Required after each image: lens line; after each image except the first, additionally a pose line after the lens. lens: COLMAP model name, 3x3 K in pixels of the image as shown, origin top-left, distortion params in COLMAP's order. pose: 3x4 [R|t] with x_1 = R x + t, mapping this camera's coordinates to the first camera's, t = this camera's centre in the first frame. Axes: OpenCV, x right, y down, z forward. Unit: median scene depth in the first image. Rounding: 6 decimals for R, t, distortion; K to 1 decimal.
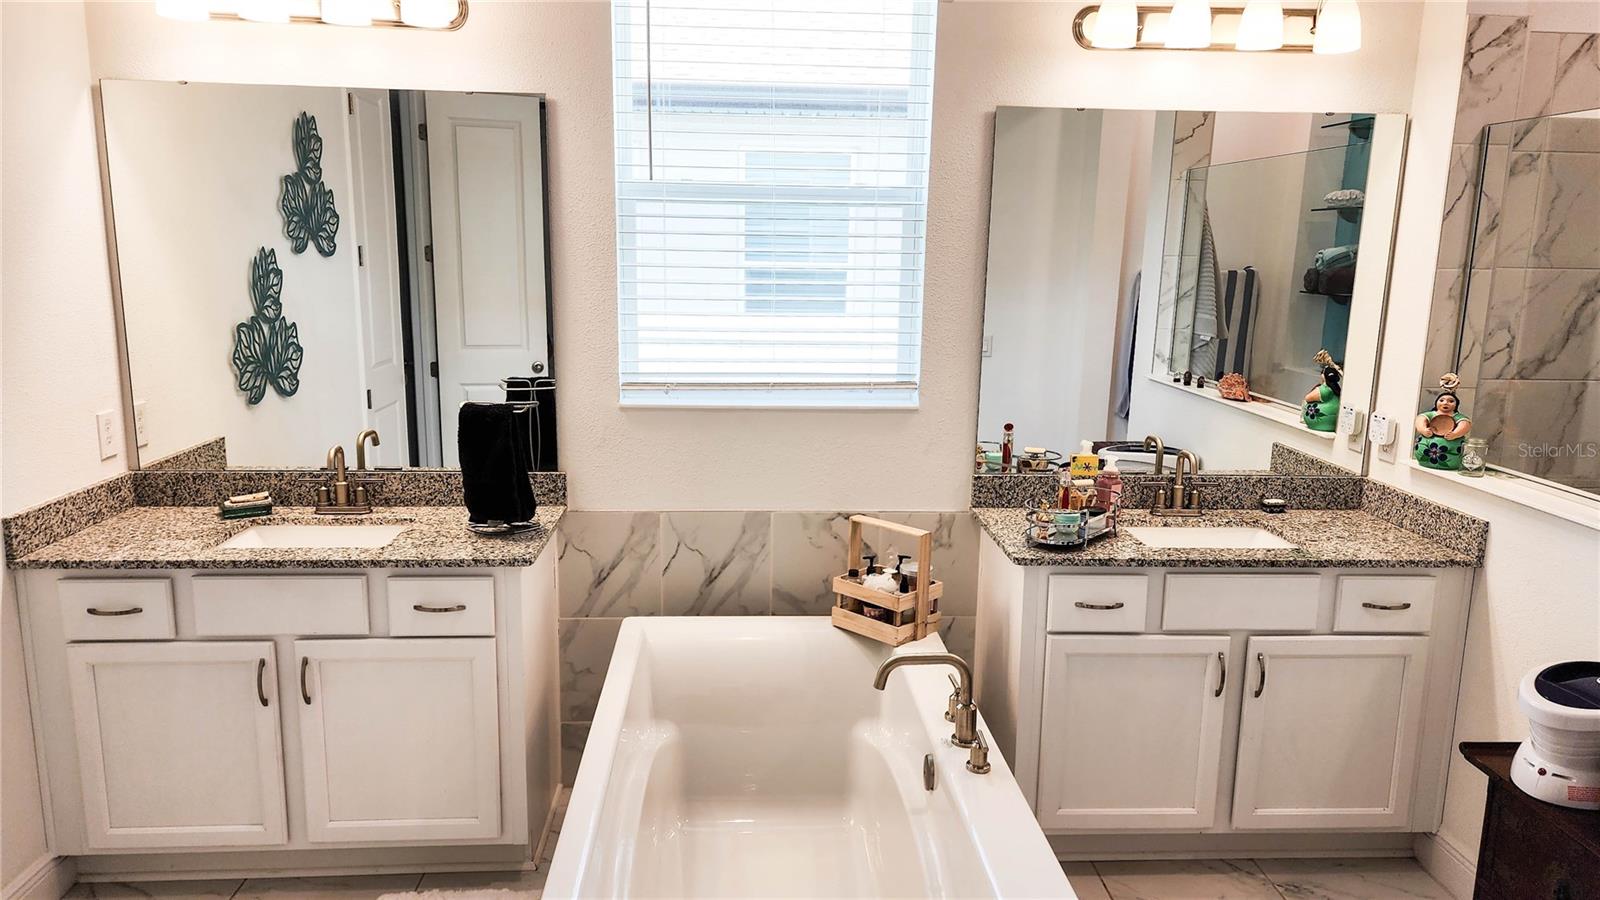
lens RADIAL K [[1069.9, 0, 793.5], [0, 1069.9, 449.6], [0, 0, 1]] dist [0.023627, -0.009264]
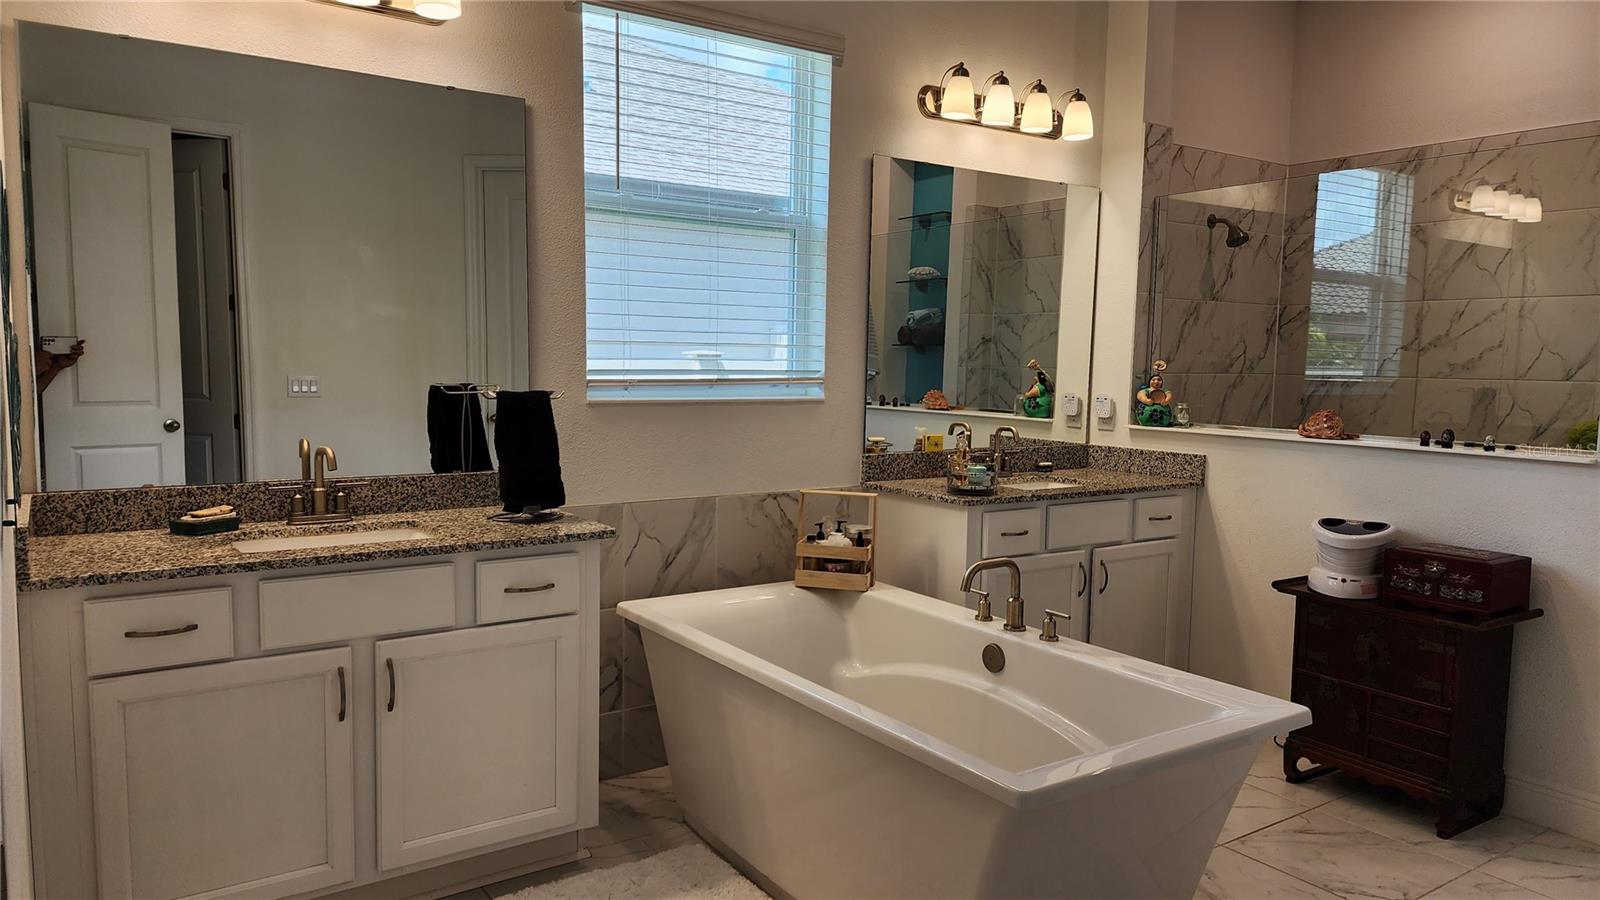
lens RADIAL K [[1069.9, 0, 756.2], [0, 1069.9, 465.5], [0, 0, 1]] dist [0.023627, -0.009264]
pose [[0.860832, -0.049700, 0.506456, -0.588913], [0.089633, 0.994468, -0.054760, 0.098363], [-0.500933, 0.092535, 0.860525, 0.032069]]
